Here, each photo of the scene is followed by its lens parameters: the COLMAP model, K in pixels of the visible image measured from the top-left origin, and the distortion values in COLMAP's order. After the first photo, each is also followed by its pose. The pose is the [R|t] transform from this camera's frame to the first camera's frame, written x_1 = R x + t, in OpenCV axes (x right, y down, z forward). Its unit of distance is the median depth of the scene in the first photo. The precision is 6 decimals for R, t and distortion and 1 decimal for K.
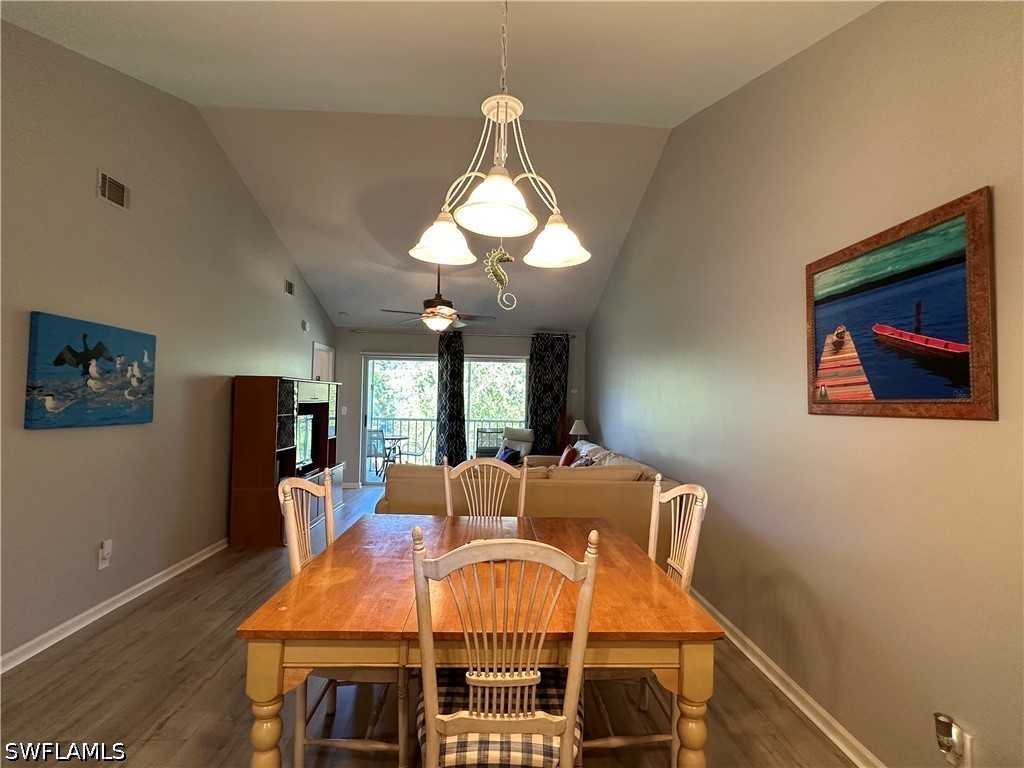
lens RADIAL K [[499.1, 0, 508.1], [0, 499.1, 385.3], [0, 0, 1]] dist [-0.002000, 0.000870]
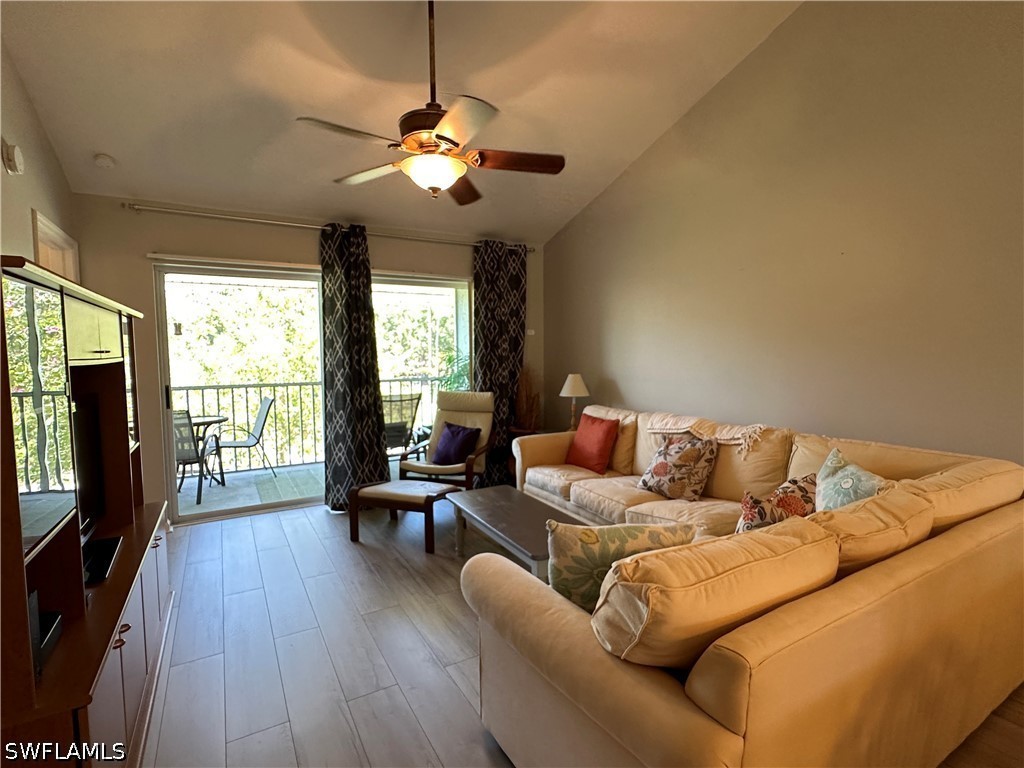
lens RADIAL K [[499.1, 0, 510.0], [0, 499.1, 391.0], [0, 0, 1]] dist [-0.002000, 0.000870]
pose [[0.883739, -0.065681, 0.463348, -0.503956], [0.013802, 0.993329, 0.114483, 0.030332], [-0.467776, -0.094778, 0.878751, 0.946006]]
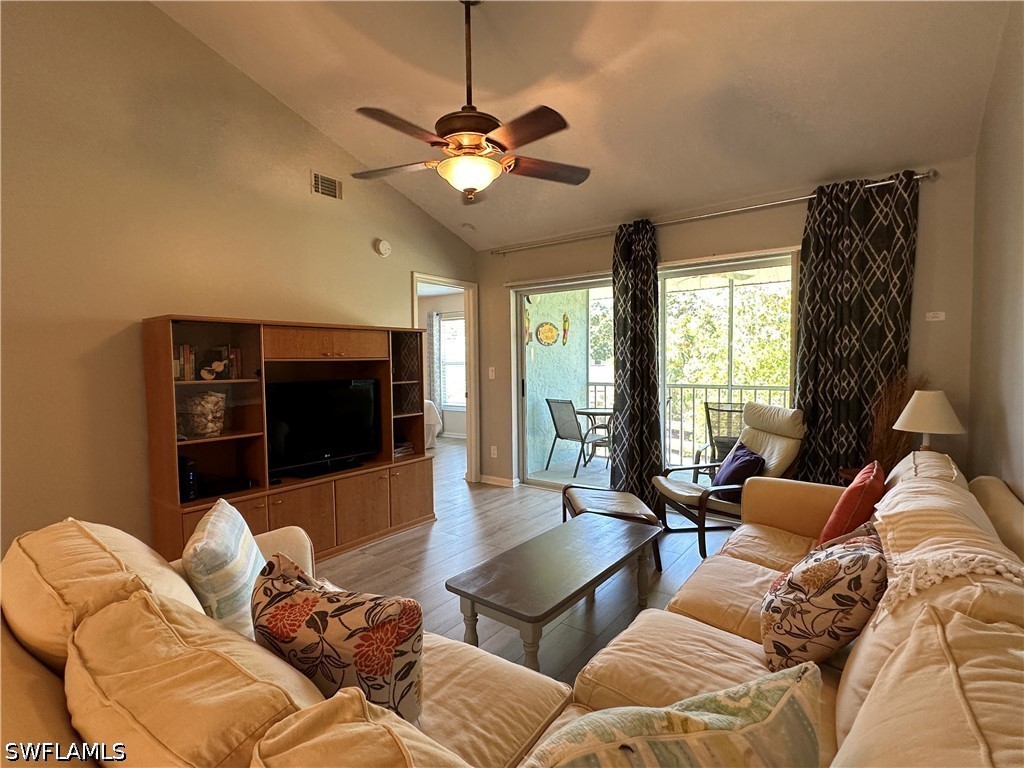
lens RADIAL K [[499.1, 0, 505.6], [0, 499.1, 386.0], [0, 0, 1]] dist [-0.002000, 0.000870]
pose [[0.771399, 0.004168, -0.636339, 0.283669], [0.044690, 0.997155, 0.060706, 0.064333], [0.634781, -0.075267, 0.769017, 1.113049]]
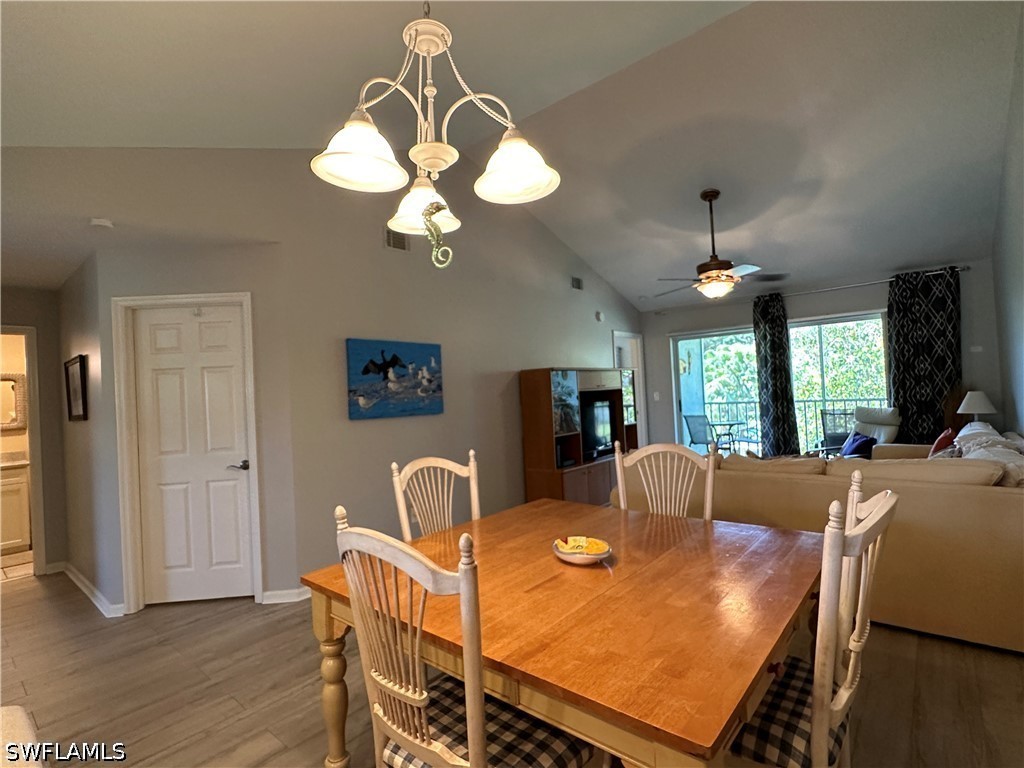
lens RADIAL K [[499.1, 0, 508.9], [0, 499.1, 386.5], [0, 0, 1]] dist [-0.002000, 0.000870]
pose [[0.731967, -0.065639, -0.678171, 0.288918], [0.084157, 0.996437, -0.005611, 0.030213], [0.676123, -0.052966, 0.734883, 0.193390]]
